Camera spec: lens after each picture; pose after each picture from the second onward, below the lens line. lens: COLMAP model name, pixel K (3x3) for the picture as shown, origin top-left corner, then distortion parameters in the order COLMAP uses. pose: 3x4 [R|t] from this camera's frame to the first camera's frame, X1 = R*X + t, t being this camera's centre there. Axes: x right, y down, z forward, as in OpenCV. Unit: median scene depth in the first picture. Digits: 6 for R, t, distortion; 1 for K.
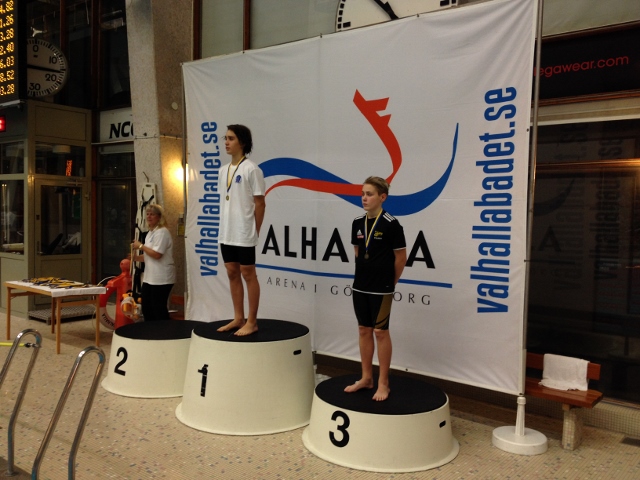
lens RADIAL K [[603.0, 0, 319.2], [0, 603.0, 234.6], [0, 0, 1]] dist [0.128155, -0.235165]
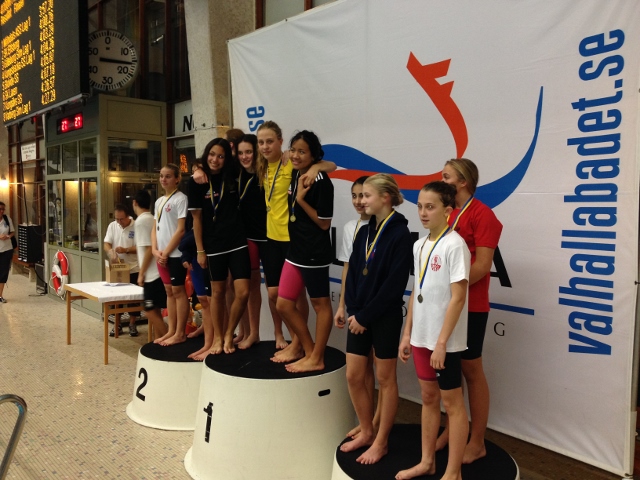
lens RADIAL K [[603.0, 0, 319.2], [0, 603.0, 234.6], [0, 0, 1]] dist [0.128155, -0.235165]
pose [[0.976881, -0.002728, -0.213767, 0.128995], [0.006274, 0.999854, 0.015914, -0.022362], [0.213693, -0.016887, 0.976755, 0.240411]]
